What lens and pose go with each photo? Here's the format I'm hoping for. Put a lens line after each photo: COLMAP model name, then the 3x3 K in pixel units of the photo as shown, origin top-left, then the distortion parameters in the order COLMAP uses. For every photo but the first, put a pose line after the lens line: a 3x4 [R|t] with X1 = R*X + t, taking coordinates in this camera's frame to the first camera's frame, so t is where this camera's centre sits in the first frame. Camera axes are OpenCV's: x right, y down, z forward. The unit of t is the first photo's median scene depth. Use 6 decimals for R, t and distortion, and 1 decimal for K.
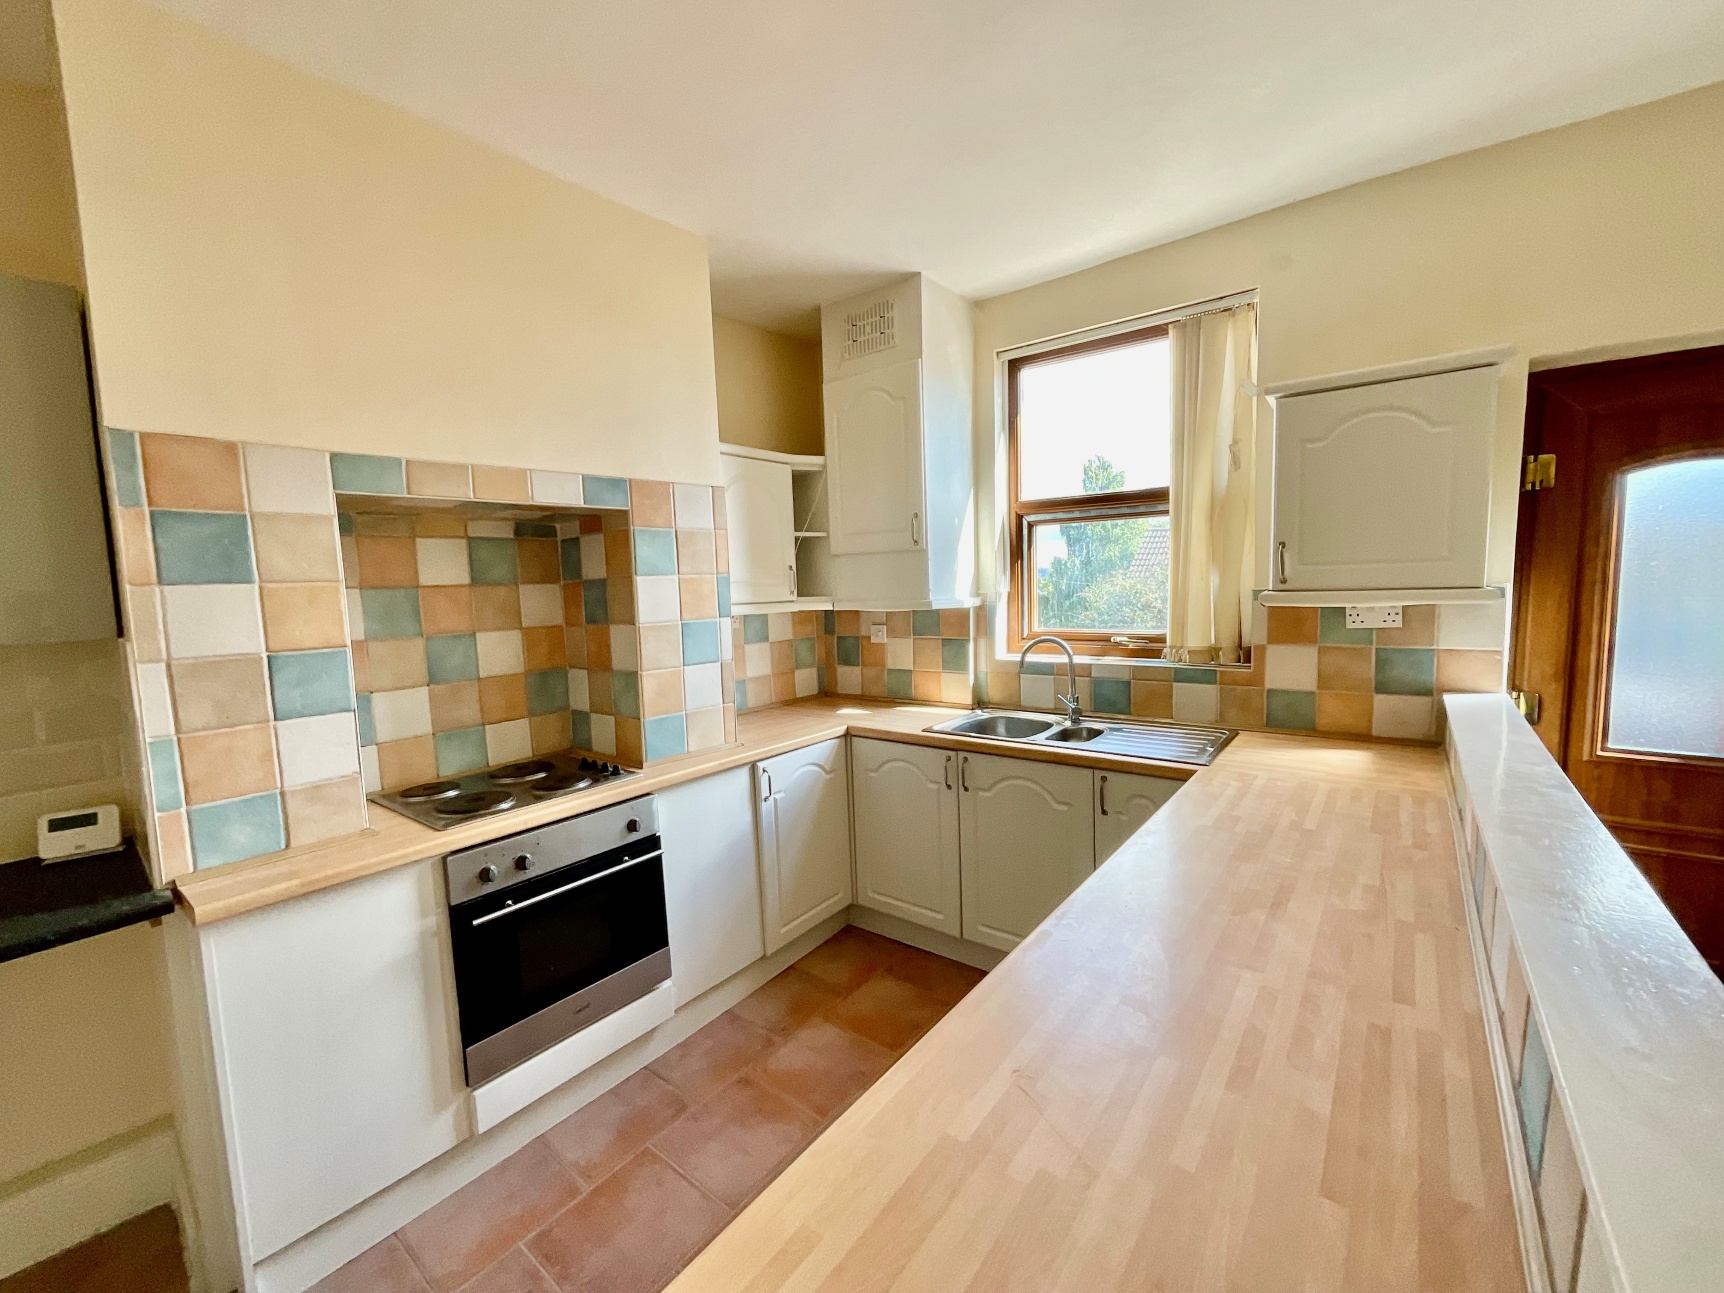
lens RADIAL K [[697.7, 0, 864.8], [0, 697.7, 649.7], [0, 0, 1]] dist [-0.002653, 0.000050]
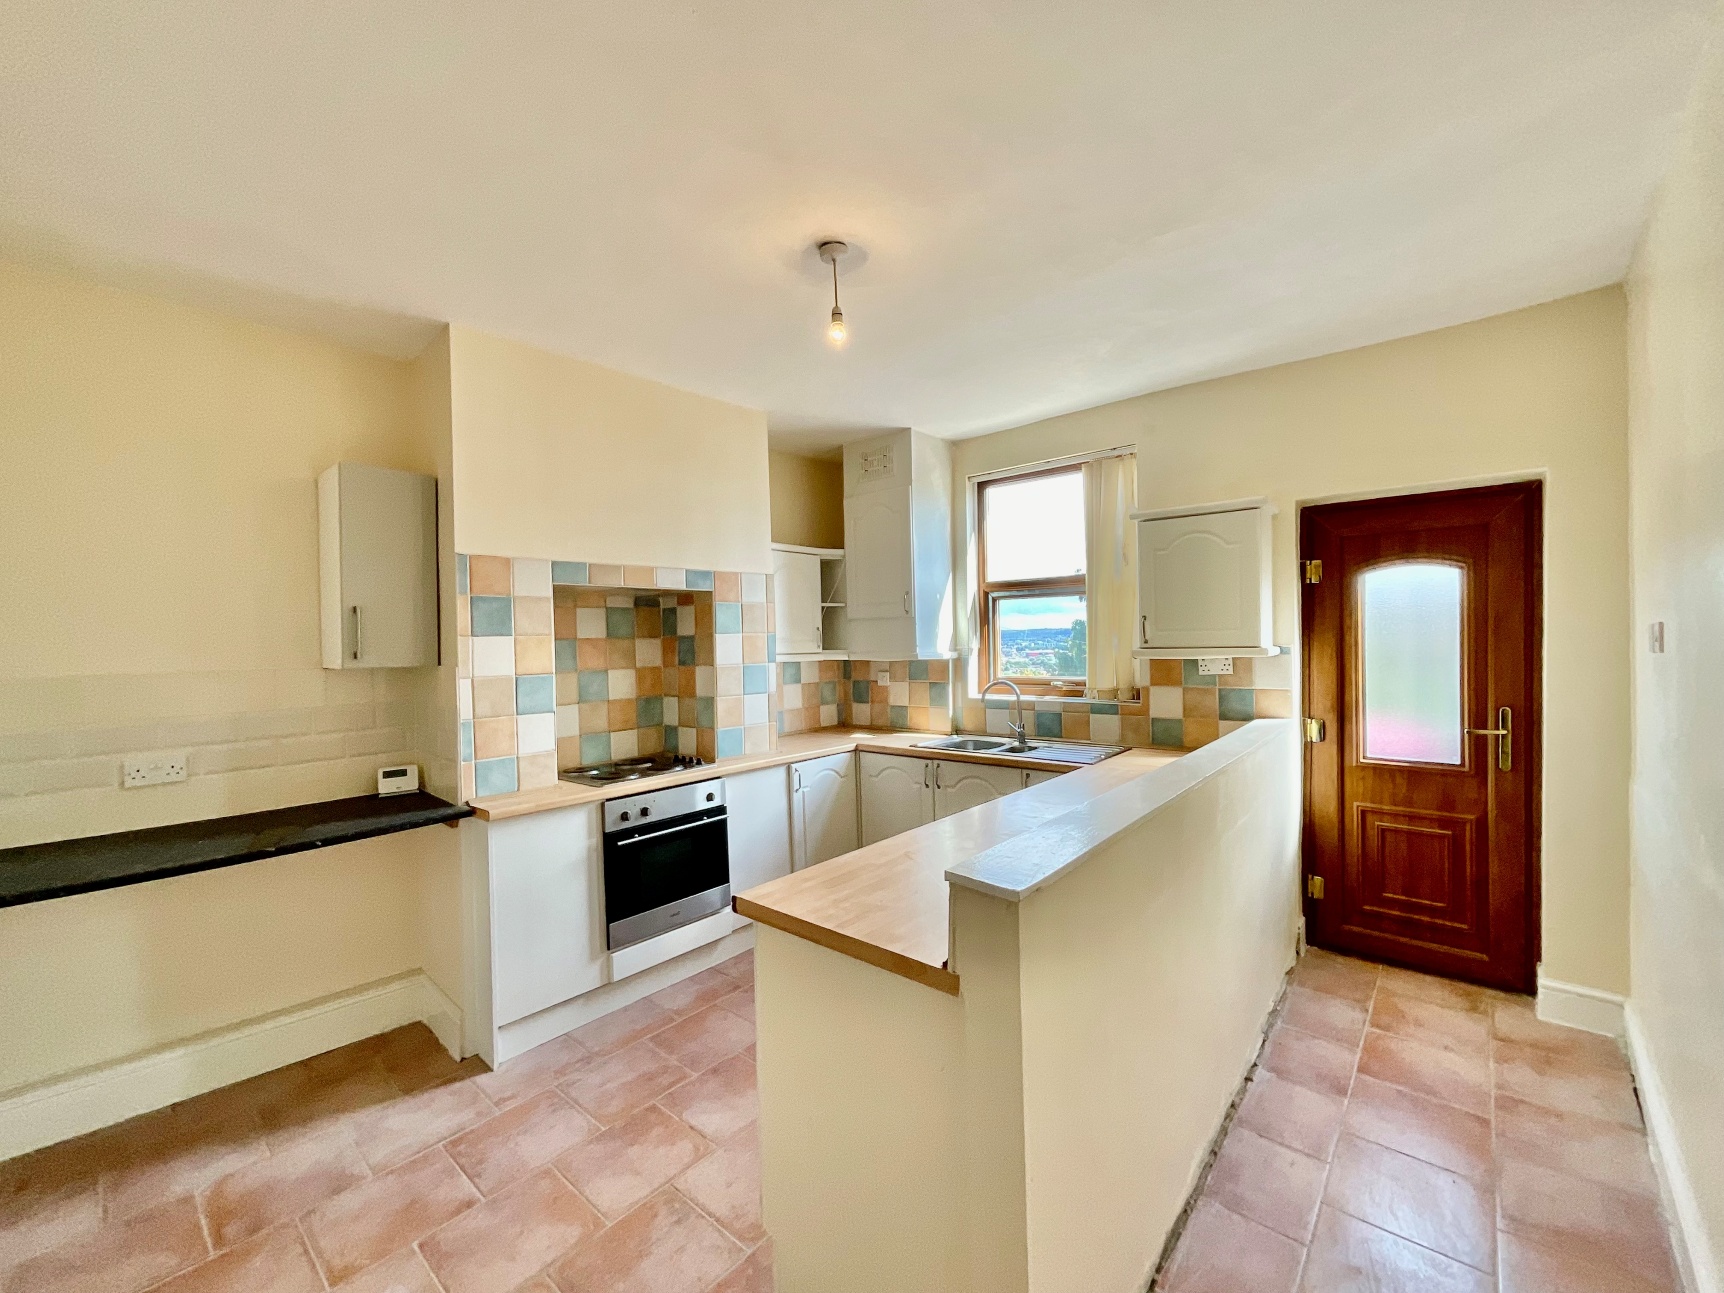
lens RADIAL K [[697.7, 0, 863.8], [0, 697.7, 648.5], [0, 0, 1]] dist [-0.002653, 0.000050]
pose [[0.998907, 0.011203, -0.045380, 0.060032], [-0.015054, 0.996232, -0.085412, 0.047967], [0.044252, 0.086002, 0.995312, -0.464467]]
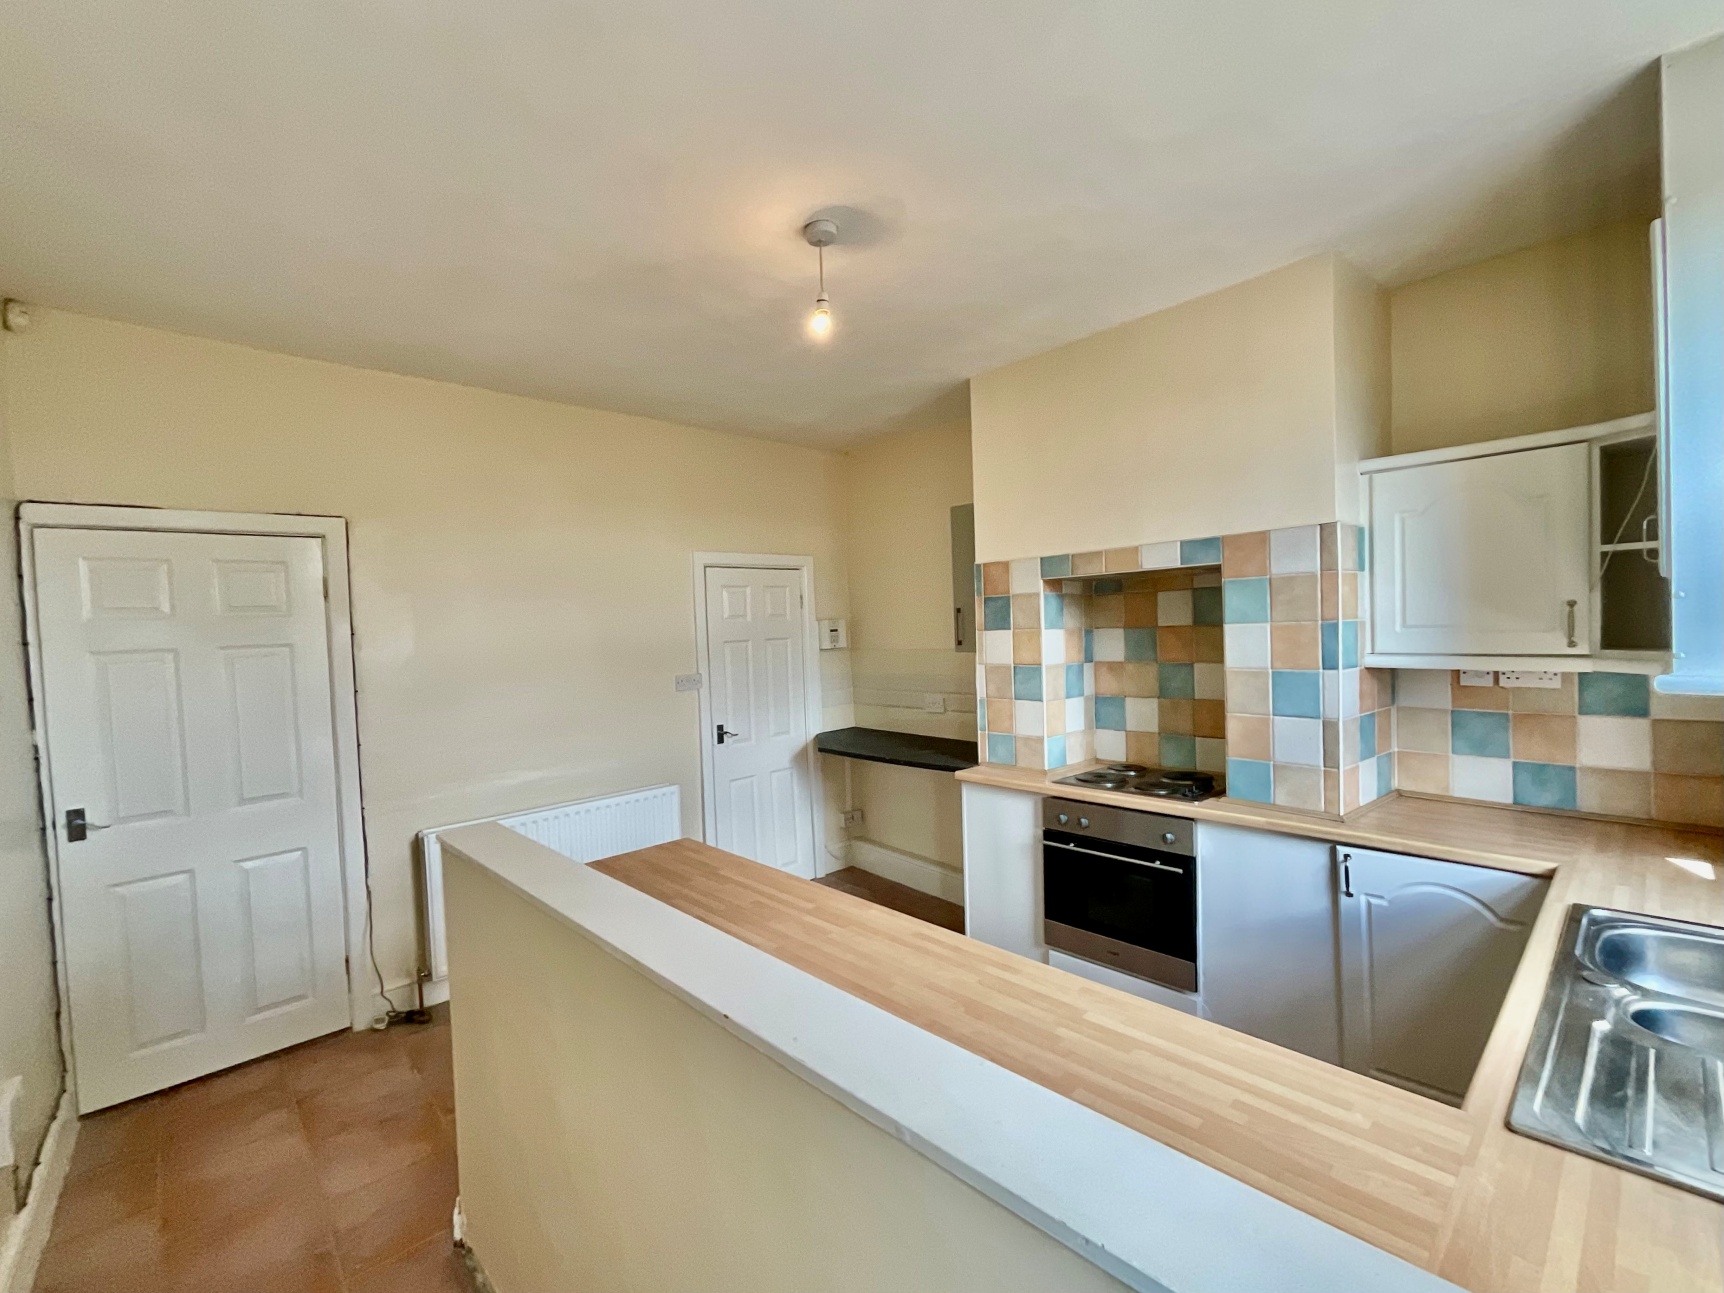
lens RADIAL K [[743.5, 0, 858.7], [0, 743.5, 654.2], [0, 0, 1]] dist [-0.001399, -0.000192]
pose [[-0.154303, 0.073473, -0.985288, 0.848181], [-0.055767, 0.994994, 0.082931, -0.115560], [0.986448, 0.067743, -0.149433, 0.579862]]
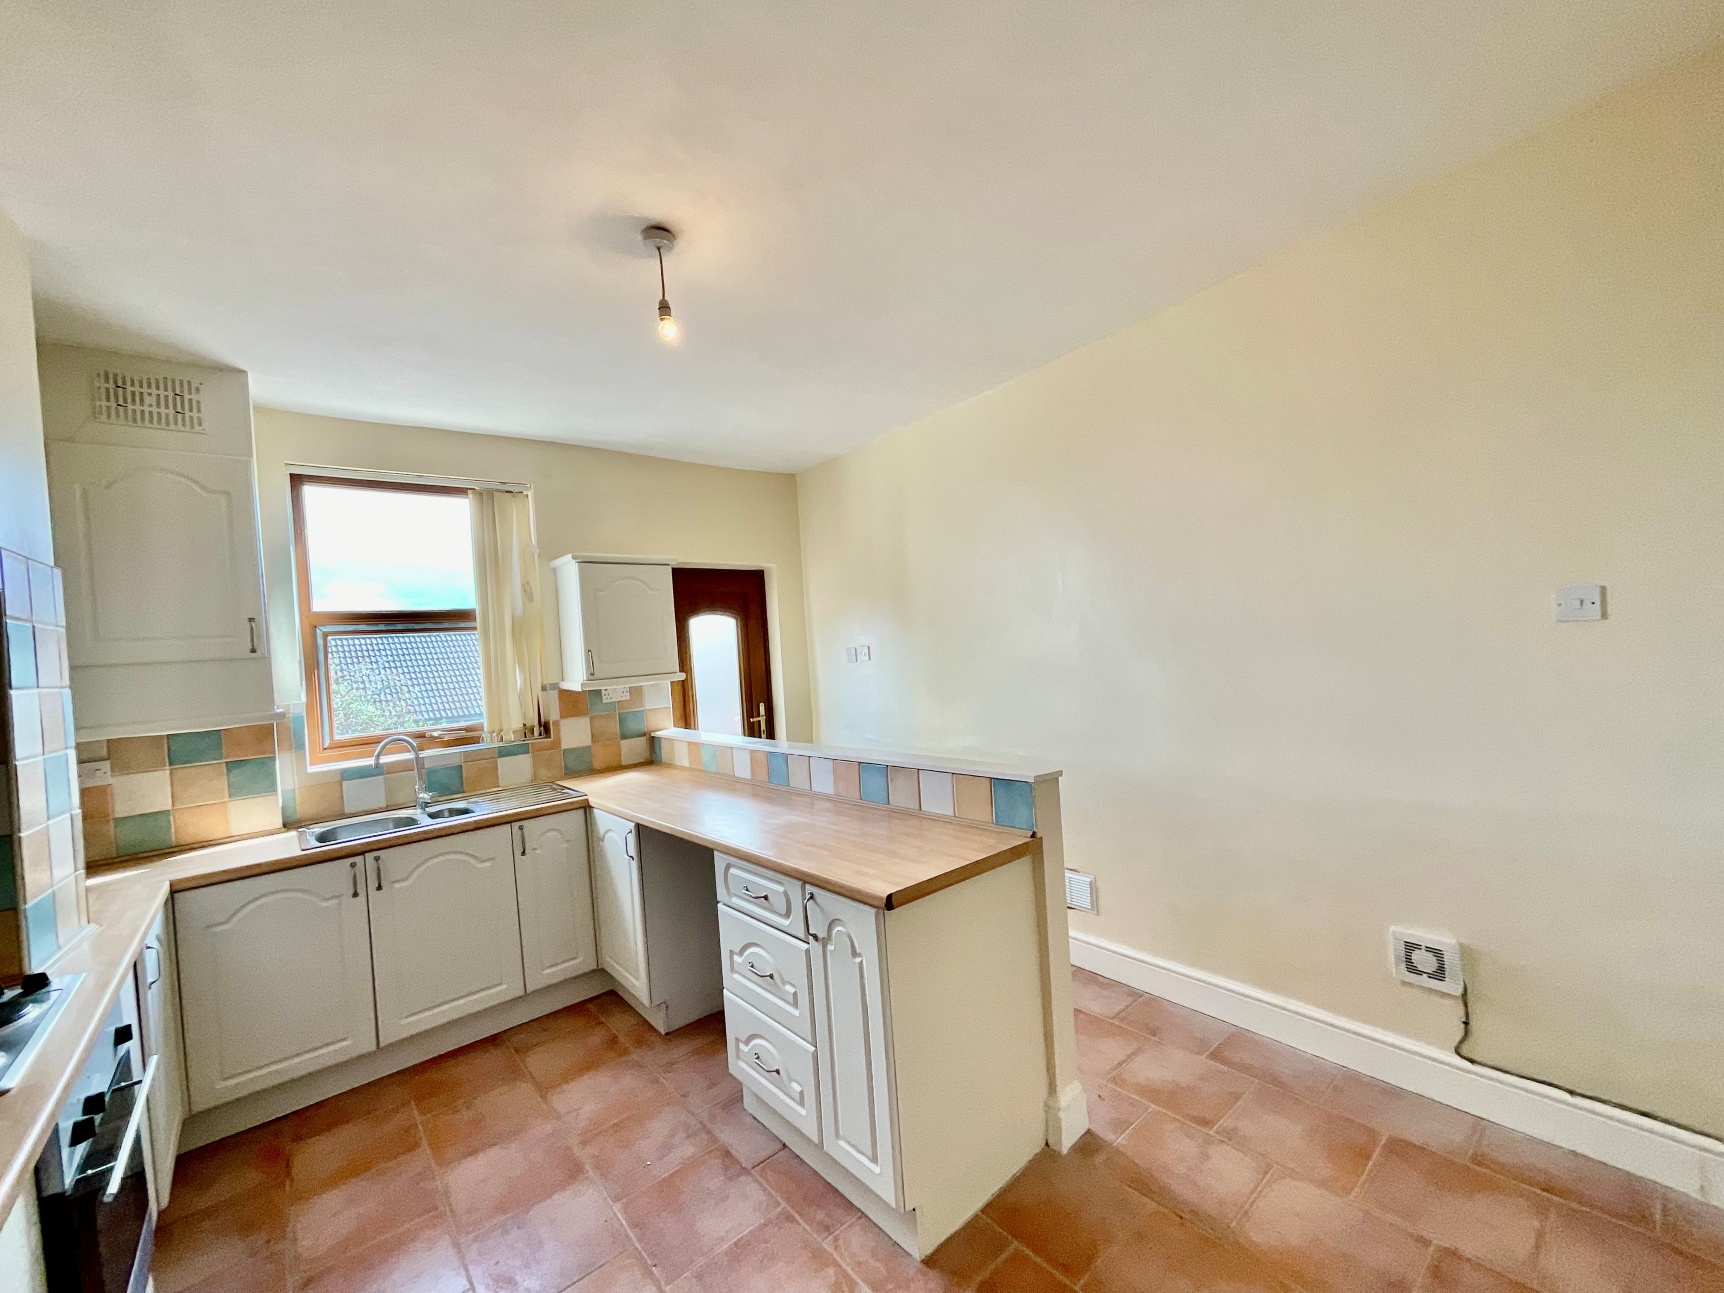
lens RADIAL K [[697.7, 0, 863.1], [0, 697.7, 644.7], [0, 0, 1]] dist [-0.002653, 0.000050]
pose [[0.207569, 0.018975, 0.978036, -0.765645], [0.162404, 0.985268, -0.053582, 0.020489], [-0.964645, 0.169959, 0.201430, 0.059681]]
